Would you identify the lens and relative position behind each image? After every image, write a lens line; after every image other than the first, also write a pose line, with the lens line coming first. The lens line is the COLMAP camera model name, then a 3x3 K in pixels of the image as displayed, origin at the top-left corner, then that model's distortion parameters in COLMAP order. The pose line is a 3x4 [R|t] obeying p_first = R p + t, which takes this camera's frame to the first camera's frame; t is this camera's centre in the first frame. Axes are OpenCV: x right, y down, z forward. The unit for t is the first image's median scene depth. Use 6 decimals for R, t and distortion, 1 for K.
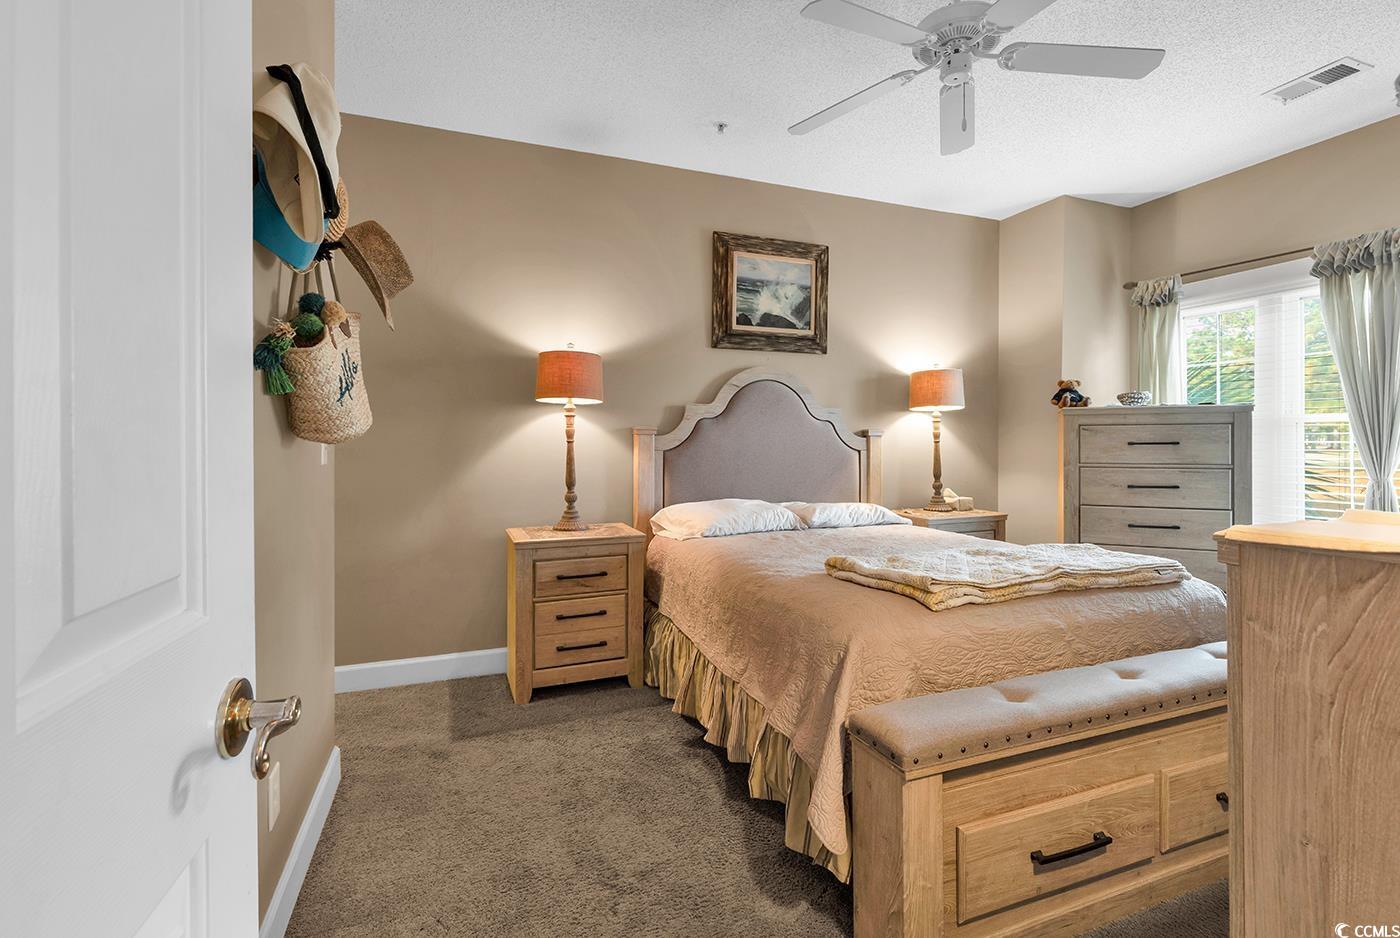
lens RADIAL K [[652.6, 0, 699.0], [0, 652.6, 453.6], [0, 0, 1]] dist [0.001784, 0.000073]
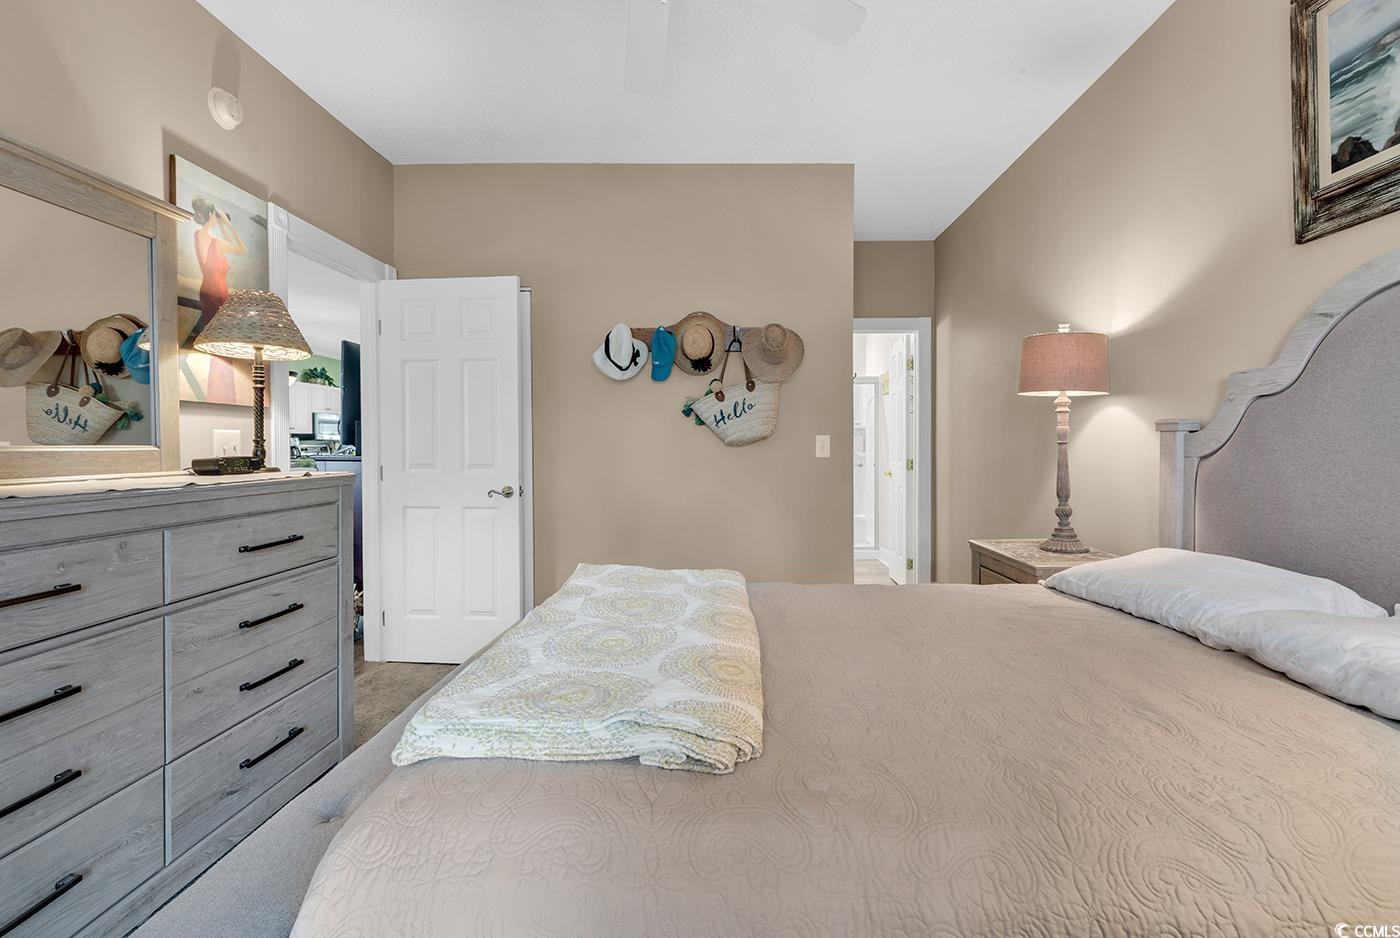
lens RADIAL K [[637.7, 0, 704.8], [0, 637.7, 459.1], [0, 0, 1]] dist [0.007274, 0.000113]
pose [[-0.398544, 0.020418, -0.916922, 0.625810], [0.000849, 0.999760, 0.021894, -0.015795], [0.917149, 0.007948, -0.398465, 0.789011]]
